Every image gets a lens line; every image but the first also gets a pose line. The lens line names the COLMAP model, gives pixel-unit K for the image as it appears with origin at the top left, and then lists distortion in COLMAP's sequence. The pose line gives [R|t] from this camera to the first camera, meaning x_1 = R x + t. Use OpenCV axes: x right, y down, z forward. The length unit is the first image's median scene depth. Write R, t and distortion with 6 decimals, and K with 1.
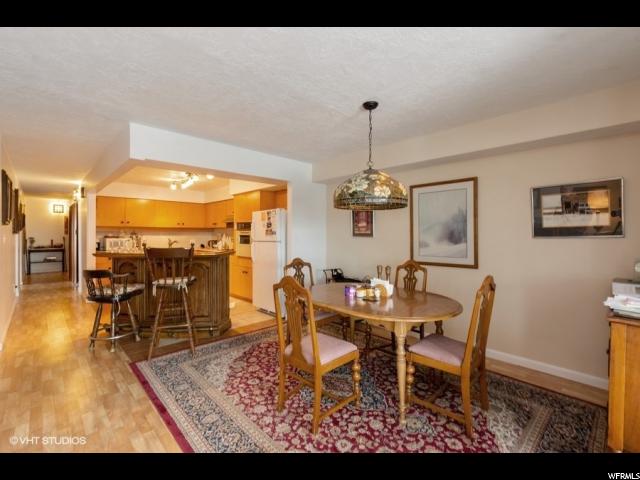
lens RADIAL K [[279.4, 0, 321.9], [0, 279.4, 233.7], [0, 0, 1]] dist [-0.010314, -0.001530]
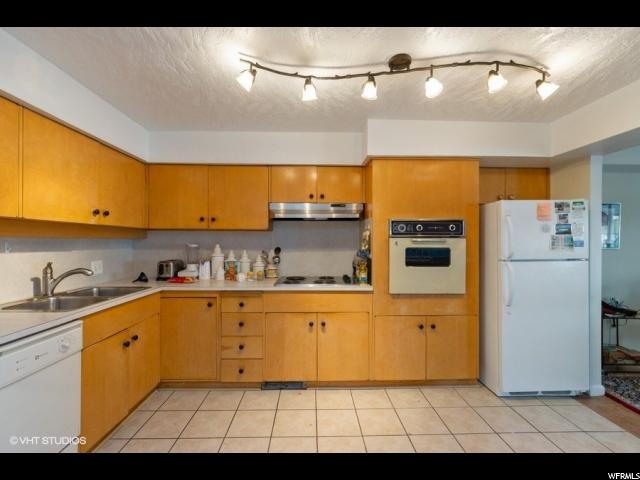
lens RADIAL K [[279.4, 0, 320.7], [0, 279.4, 240.4], [0, 0, 1]] dist [-0.010314, -0.001530]
pose [[0.691811, 0.003209, 0.722072, -0.684894], [-0.001470, 0.999994, -0.003035, -0.005348], [-0.722077, 0.001038, 0.691812, 0.753313]]
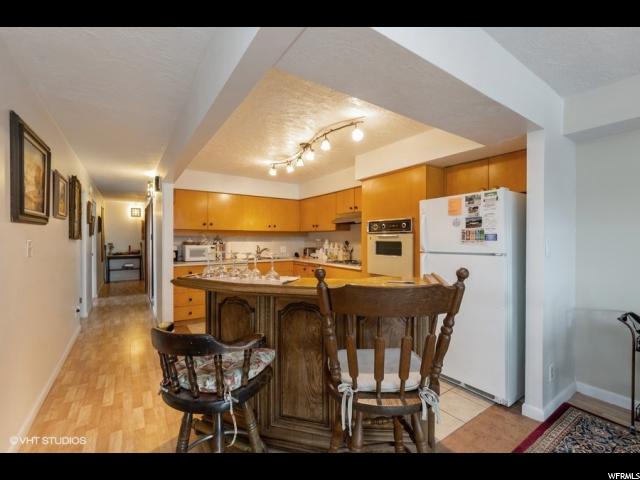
lens RADIAL K [[279.4, 0, 319.5], [0, 279.4, 240.1], [0, 0, 1]] dist [-0.010314, -0.001530]
pose [[0.981607, 0.000122, -0.190910, -0.287853], [0.000549, 0.999994, 0.003464, 0.000255], [0.190910, -0.003505, 0.981601, 0.342180]]
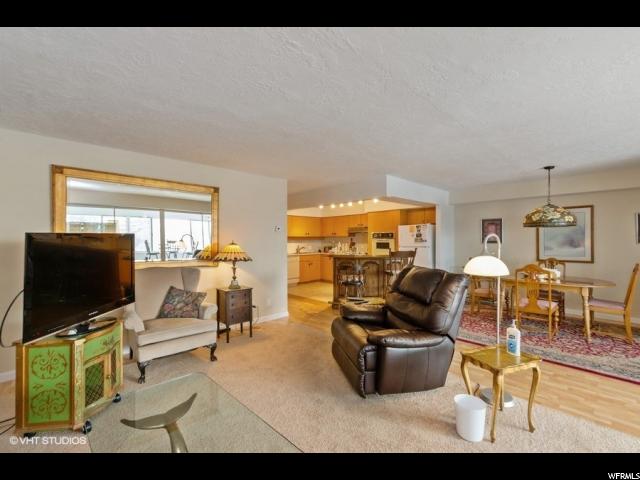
lens RADIAL K [[279.4, 0, 321.8], [0, 279.4, 236.8], [0, 0, 1]] dist [-0.010314, -0.001530]
pose [[0.999437, -0.006097, -0.032978, -0.489243], [0.005698, 0.999910, -0.012165, -0.006668], [0.033049, 0.011970, 0.999382, -0.322971]]
